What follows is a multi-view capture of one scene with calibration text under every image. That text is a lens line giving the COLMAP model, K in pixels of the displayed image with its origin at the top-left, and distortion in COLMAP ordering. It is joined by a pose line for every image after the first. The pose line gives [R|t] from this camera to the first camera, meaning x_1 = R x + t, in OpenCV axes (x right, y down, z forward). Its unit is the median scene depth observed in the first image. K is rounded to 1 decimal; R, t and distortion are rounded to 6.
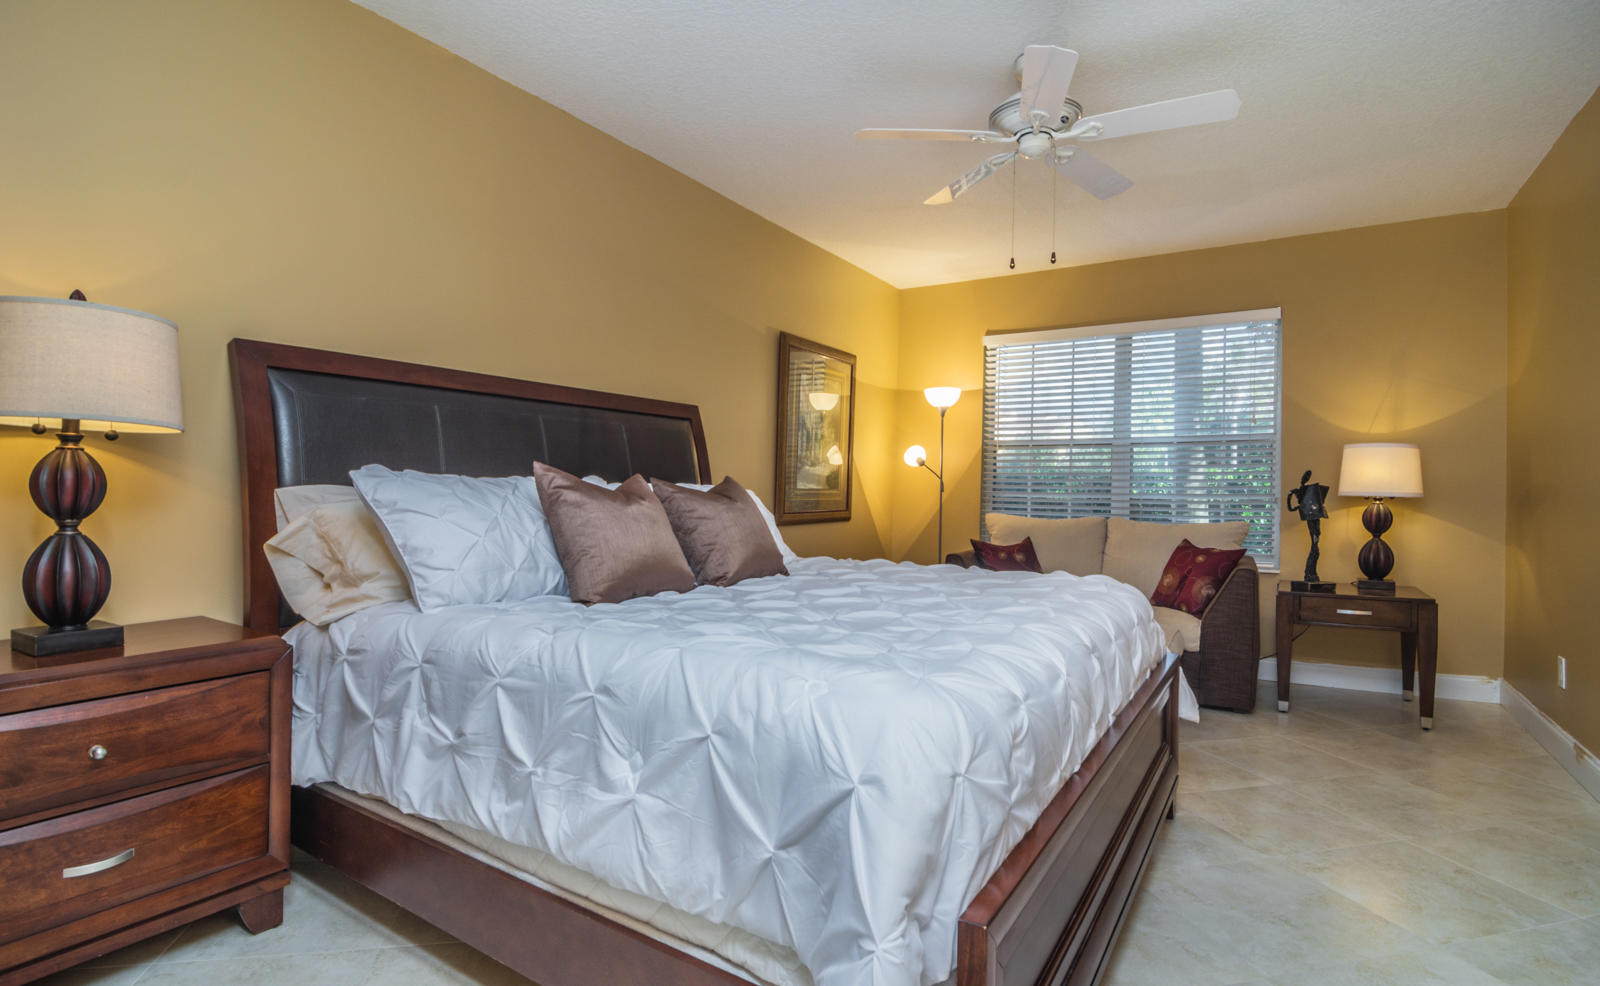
lens RADIAL K [[800.8, 0, 811.4], [0, 800.8, 497.0], [0, 0, 1]] dist [0.010425, -0.003015]
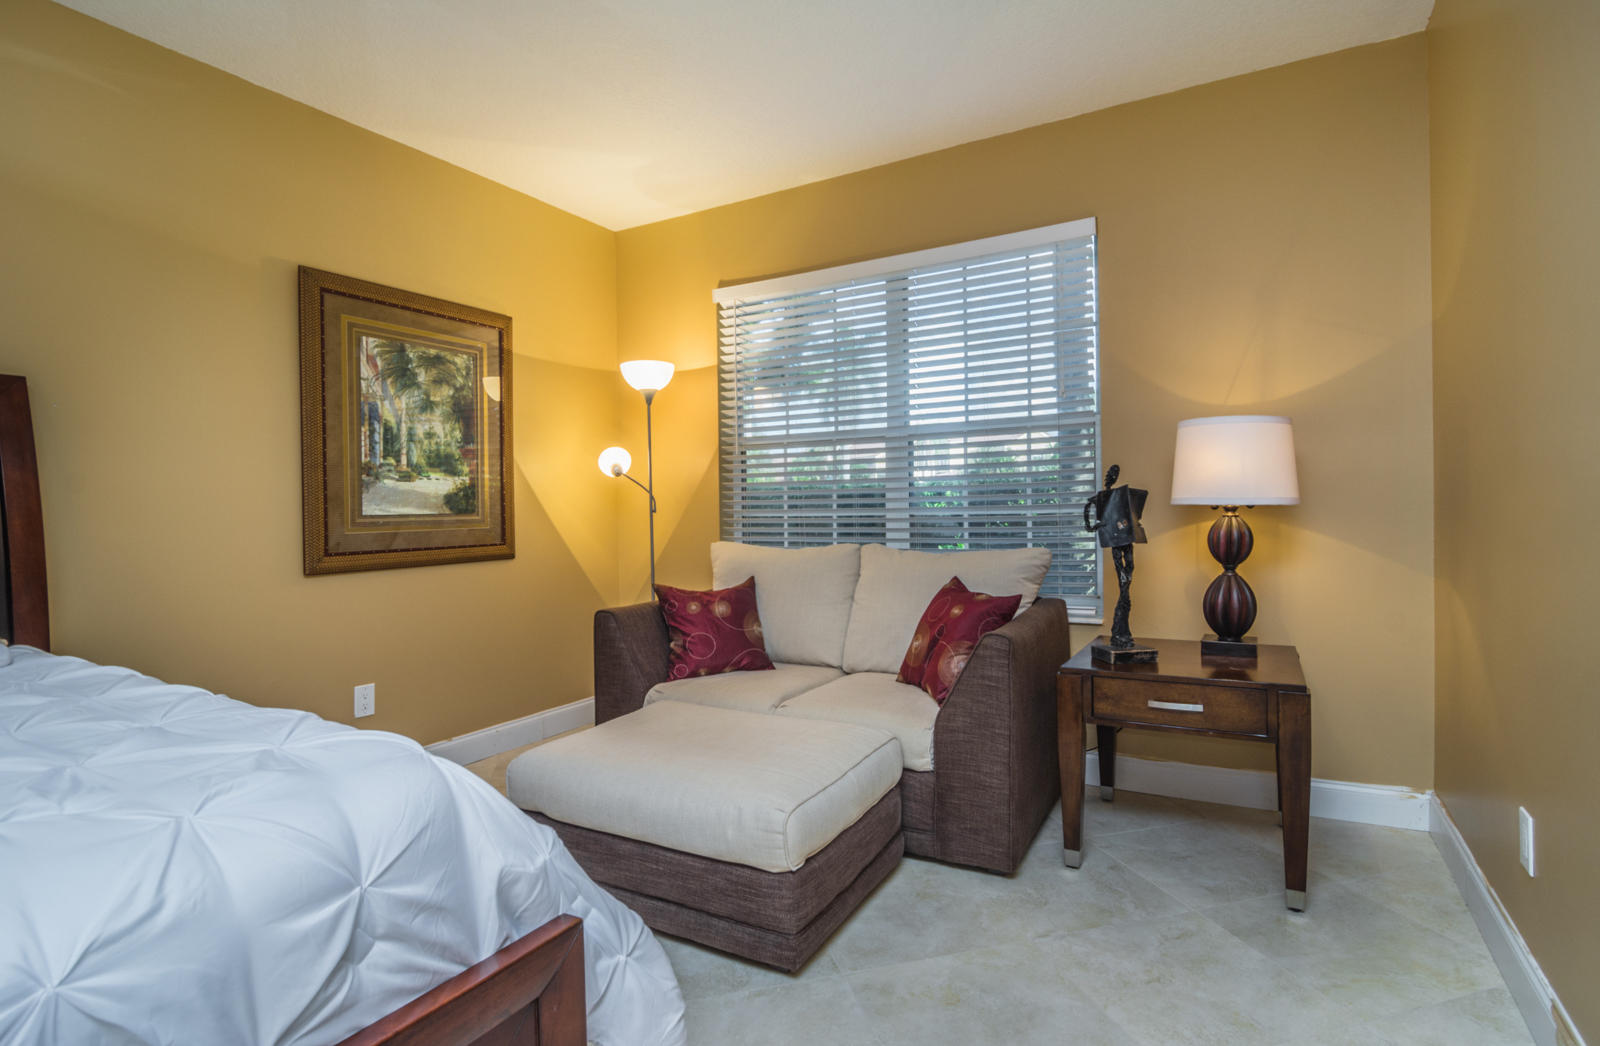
lens RADIAL K [[800.1, 0, 797.0], [0, 800.1, 525.0], [0, 0, 1]] dist [-0.005182, -0.004453]
pose [[0.999638, -0.025900, 0.007342, 0.329752], [0.025802, 0.999581, 0.013082, -0.001442], [-0.007678, -0.012888, 0.999887, 0.351725]]
